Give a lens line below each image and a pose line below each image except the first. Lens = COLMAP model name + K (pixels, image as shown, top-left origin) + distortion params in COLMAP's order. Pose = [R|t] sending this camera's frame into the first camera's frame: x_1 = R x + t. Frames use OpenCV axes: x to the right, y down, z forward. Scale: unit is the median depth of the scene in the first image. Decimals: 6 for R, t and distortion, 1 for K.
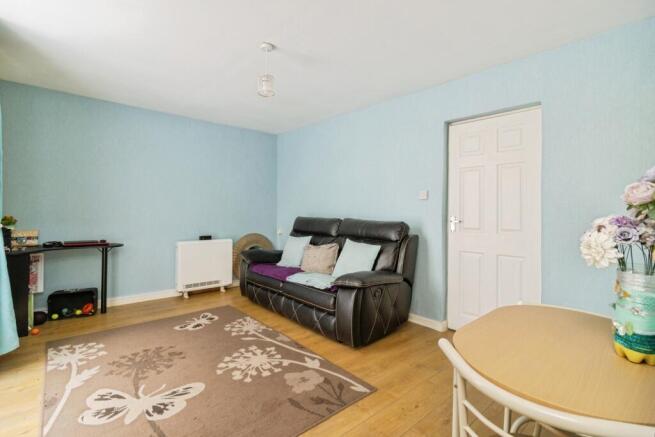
lens RADIAL K [[302.5, 0, 327.4], [0, 302.5, 214.3], [0, 0, 1]] dist [0.000145, -0.000399]
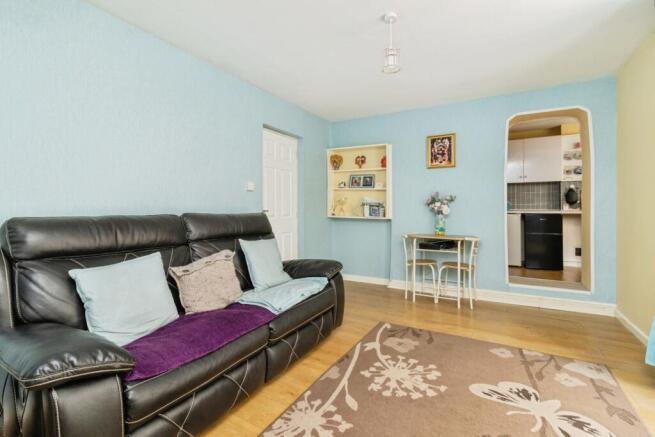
lens RADIAL K [[302.5, 0, 327.4], [0, 302.5, 214.3], [0, 0, 1]] dist [0.000145, -0.000399]
pose [[-0.304703, -0.034430, 0.951825, -1.043517], [0.017780, 0.998967, 0.041827, -0.007639], [-0.952282, 0.029668, -0.303776, 1.543189]]
